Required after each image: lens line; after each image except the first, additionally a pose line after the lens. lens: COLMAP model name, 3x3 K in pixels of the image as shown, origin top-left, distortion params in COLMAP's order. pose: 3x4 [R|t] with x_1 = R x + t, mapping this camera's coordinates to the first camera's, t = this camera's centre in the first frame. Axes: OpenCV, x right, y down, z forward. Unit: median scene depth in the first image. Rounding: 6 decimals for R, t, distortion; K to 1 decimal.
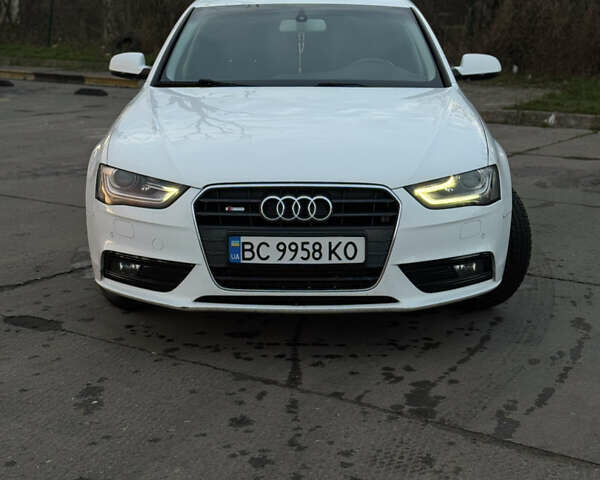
lens RADIAL K [[1167.6, 0, 300.0], [0, 1167.6, 240.0], [0, 0, 1]] dist [0.024482, -0.000664]
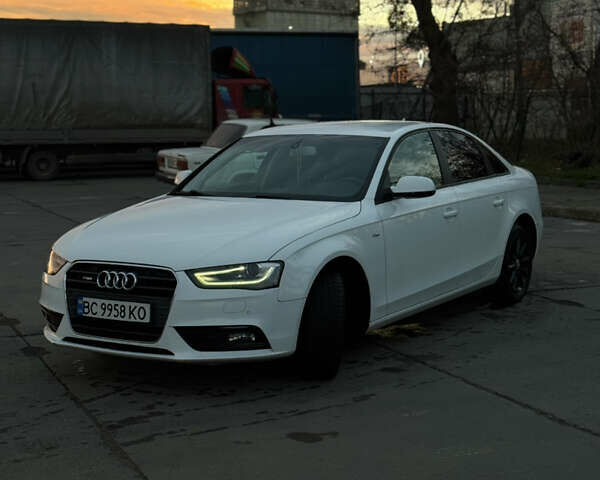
lens RADIAL K [[1167.6, 0, 300.0], [0, 1167.6, 240.0], [0, 0, 1]] dist [0.024482, -0.000664]
pose [[0.857627, 0.049766, -0.511859, 0.907420], [-0.099643, 0.992526, -0.070455, 0.001976], [0.504527, 0.111427, 0.856176, -0.104495]]
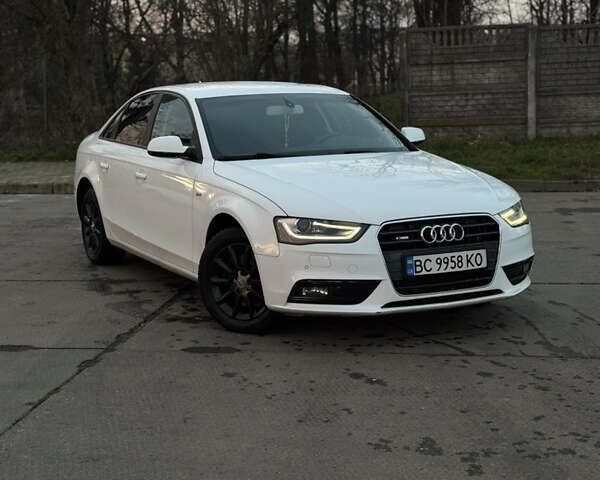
lens RADIAL K [[1167.6, 0, 300.0], [0, 1167.6, 240.0], [0, 0, 1]] dist [0.024482, -0.000664]
pose [[0.881122, -0.080893, 0.465919, -0.817636], [0.115898, 0.992152, -0.046922, 0.027408], [-0.458466, 0.095343, 0.883583, -0.175650]]
